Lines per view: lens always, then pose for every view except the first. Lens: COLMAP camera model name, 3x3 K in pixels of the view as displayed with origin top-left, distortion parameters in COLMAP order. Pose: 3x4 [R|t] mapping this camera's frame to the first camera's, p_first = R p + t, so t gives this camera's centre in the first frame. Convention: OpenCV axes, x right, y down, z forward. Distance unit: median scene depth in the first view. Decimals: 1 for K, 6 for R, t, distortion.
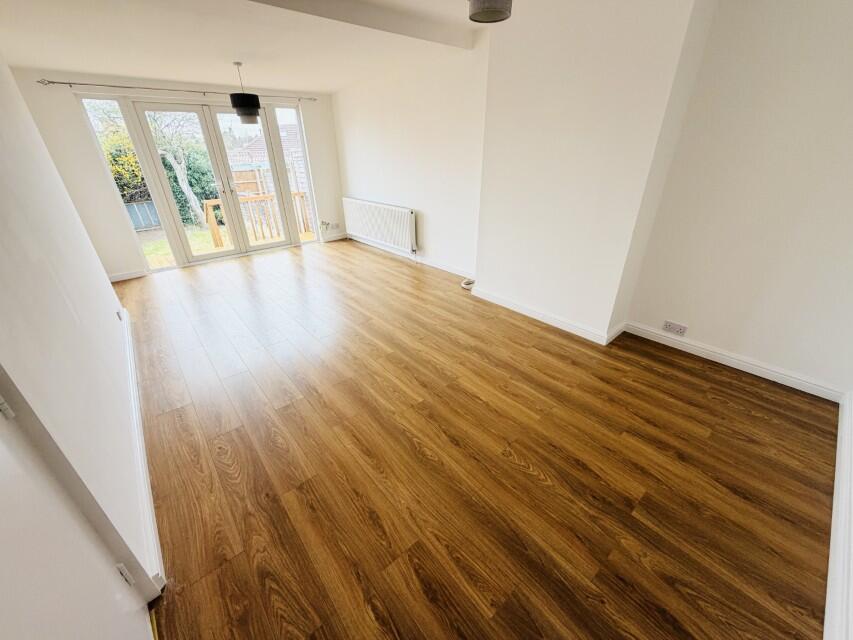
lens RADIAL K [[339.6, 0, 426.0], [0, 339.6, 318.4], [0, 0, 1]] dist [0.000496, -0.000218]
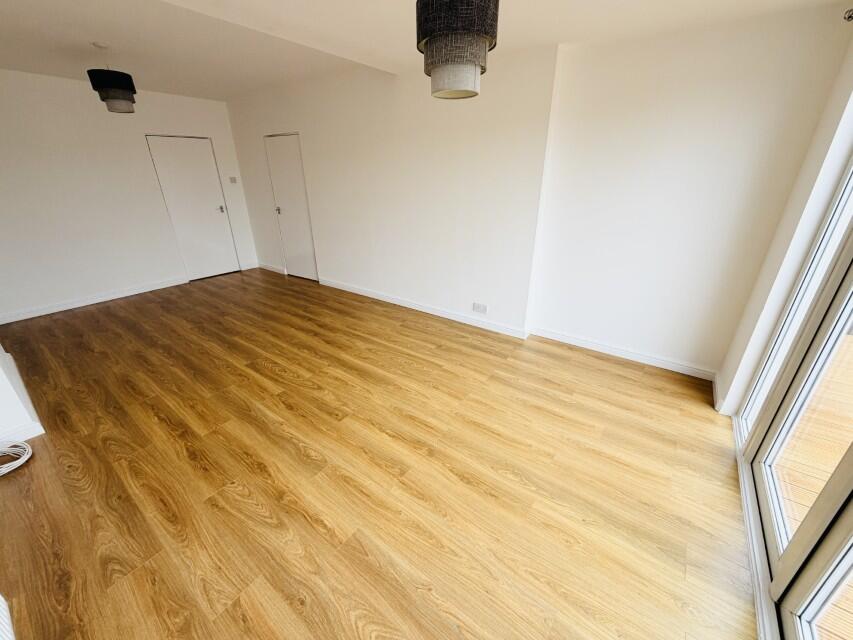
lens RADIAL K [[339.6, 0, 425.2], [0, 339.6, 317.4], [0, 0, 1]] dist [0.000496, -0.000218]
pose [[-0.974684, 0.122434, -0.187086, -0.389107], [-0.067952, 0.634956, 0.769554, -0.655523], [0.213011, 0.762785, -0.610562, 1.306455]]
